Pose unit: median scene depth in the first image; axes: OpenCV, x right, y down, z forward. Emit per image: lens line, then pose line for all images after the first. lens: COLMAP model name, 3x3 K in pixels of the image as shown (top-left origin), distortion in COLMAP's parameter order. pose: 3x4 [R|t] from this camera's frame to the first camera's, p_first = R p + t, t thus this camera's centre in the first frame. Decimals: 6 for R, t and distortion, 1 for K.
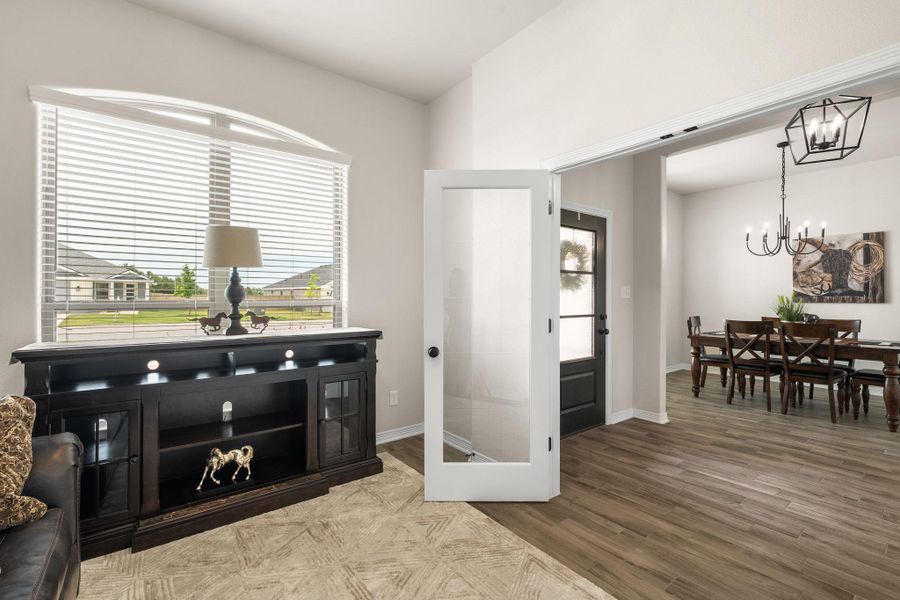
lens RADIAL K [[406.9, 0, 443.2], [0, 406.9, 295.0], [0, 0, 1]] dist [-0.007285, 0.001817]
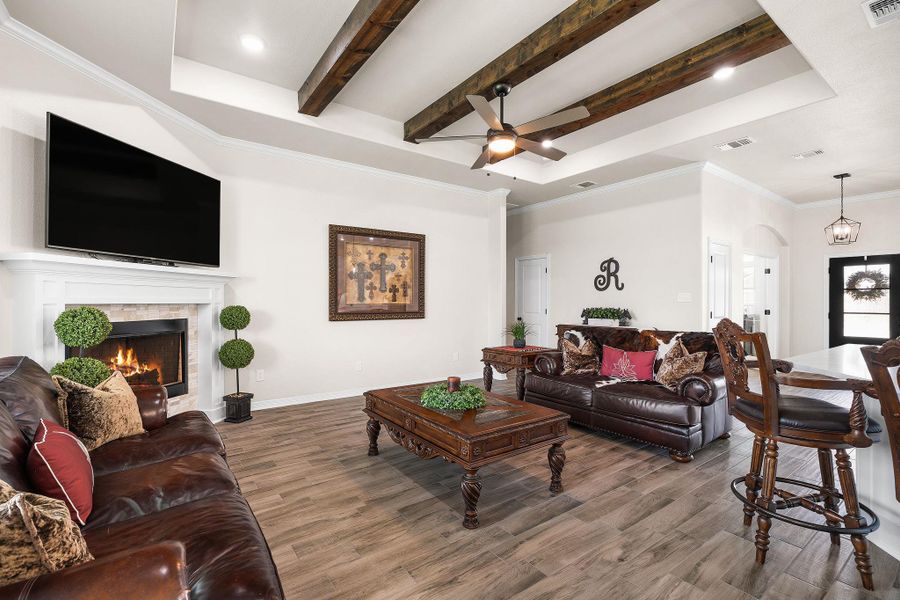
lens RADIAL K [[406.9, 0, 464.8], [0, 406.9, 300.6], [0, 0, 1]] dist [-0.007285, 0.001817]
pose [[0.034688, -0.006286, -0.999378, 1.636779], [-0.005958, 0.999961, -0.006497, 0.014265], [0.999380, 0.006180, 0.034649, -0.667596]]
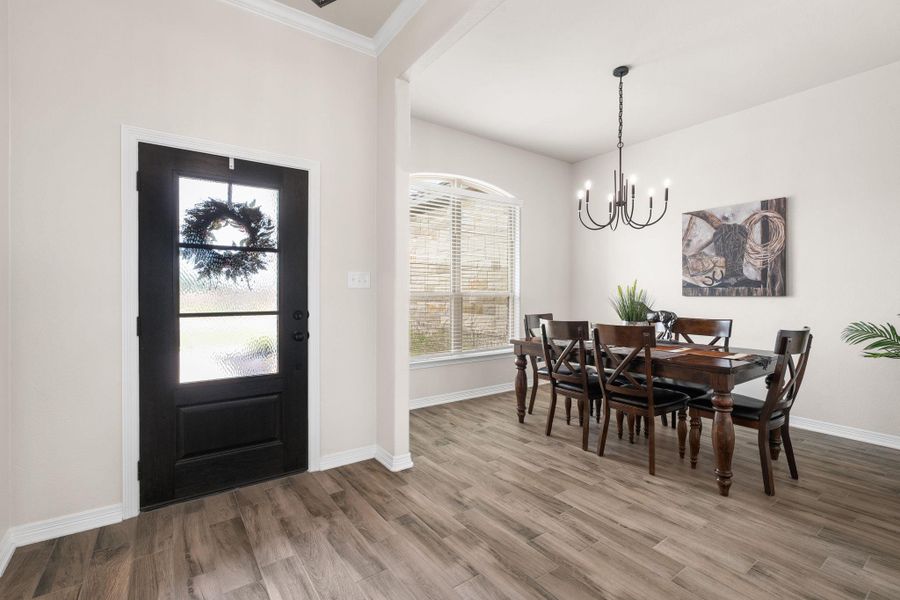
lens RADIAL K [[406.9, 0, 443.5], [0, 406.9, 294.8], [0, 0, 1]] dist [-0.007285, 0.001817]
pose [[0.999219, -0.000473, -0.039514, 0.558401], [0.000762, 0.999973, 0.007310, 0.012681], [0.039510, -0.007334, 0.999192, 0.276066]]
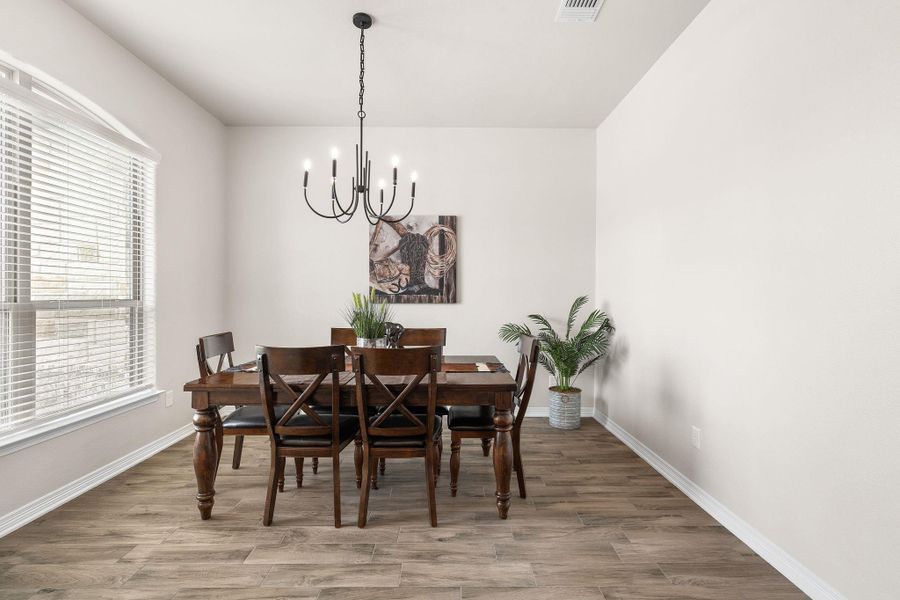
lens RADIAL K [[406.9, 0, 457.0], [0, 406.9, 297.7], [0, 0, 1]] dist [-0.007285, 0.001817]
pose [[0.588687, -0.002208, 0.808358, 0.465865], [-0.006651, 0.999949, 0.007575, 0.002625], [-0.808333, -0.009836, 0.588643, 0.563579]]
